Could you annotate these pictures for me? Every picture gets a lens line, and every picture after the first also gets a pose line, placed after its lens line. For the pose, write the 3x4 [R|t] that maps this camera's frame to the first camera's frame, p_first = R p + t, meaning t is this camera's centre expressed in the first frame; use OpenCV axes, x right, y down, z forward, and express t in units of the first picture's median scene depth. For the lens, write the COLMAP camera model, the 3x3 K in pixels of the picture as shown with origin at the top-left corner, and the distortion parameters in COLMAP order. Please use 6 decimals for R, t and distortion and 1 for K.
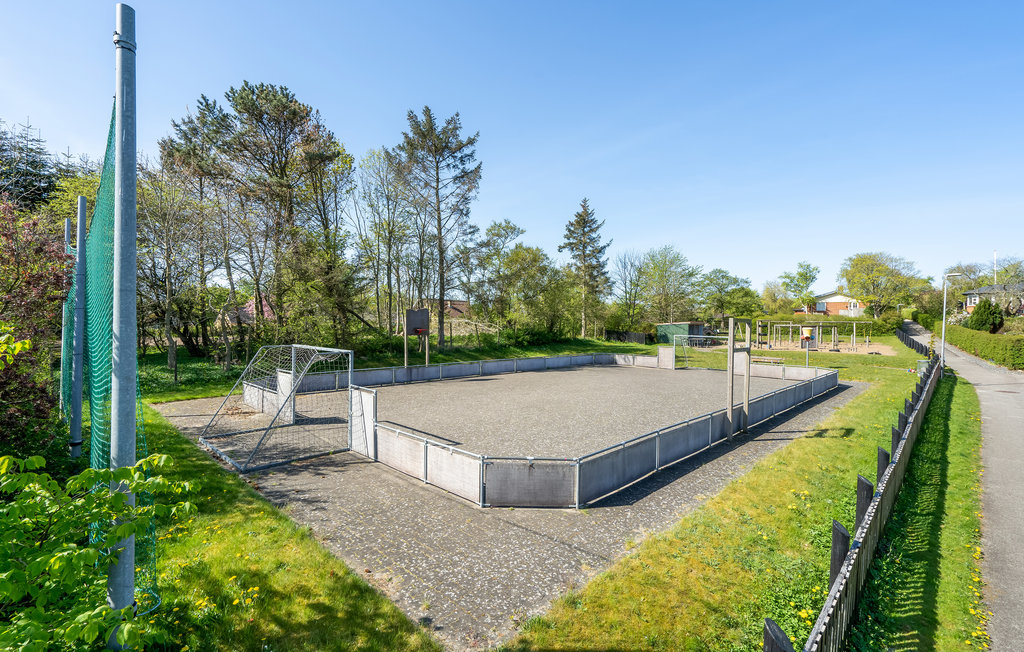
lens RADIAL K [[473.9, 0, 507.2], [0, 473.9, 329.5], [0, 0, 1]] dist [-0.021383, -0.000233]
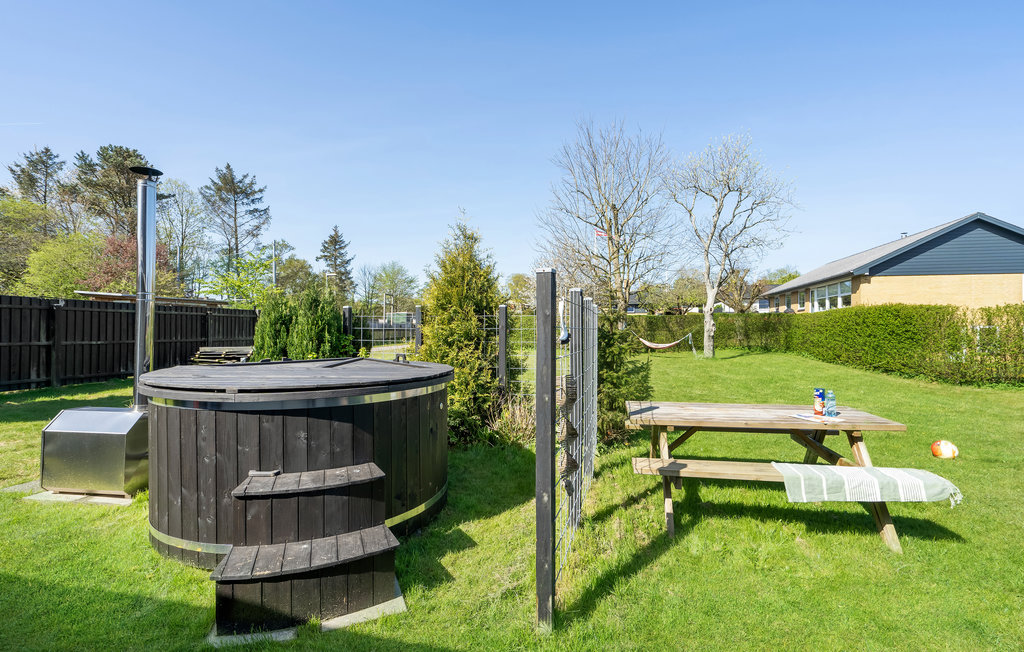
lens RADIAL K [[473.9, 0, 509.4], [0, 473.9, 330.1], [0, 0, 1]] dist [-0.021383, -0.000233]
pose [[0.870248, -0.004289, 0.492596, -0.091373], [0.009408, 0.999924, -0.007914, 0.061637], [-0.492524, 0.011521, 0.870222, -0.542810]]
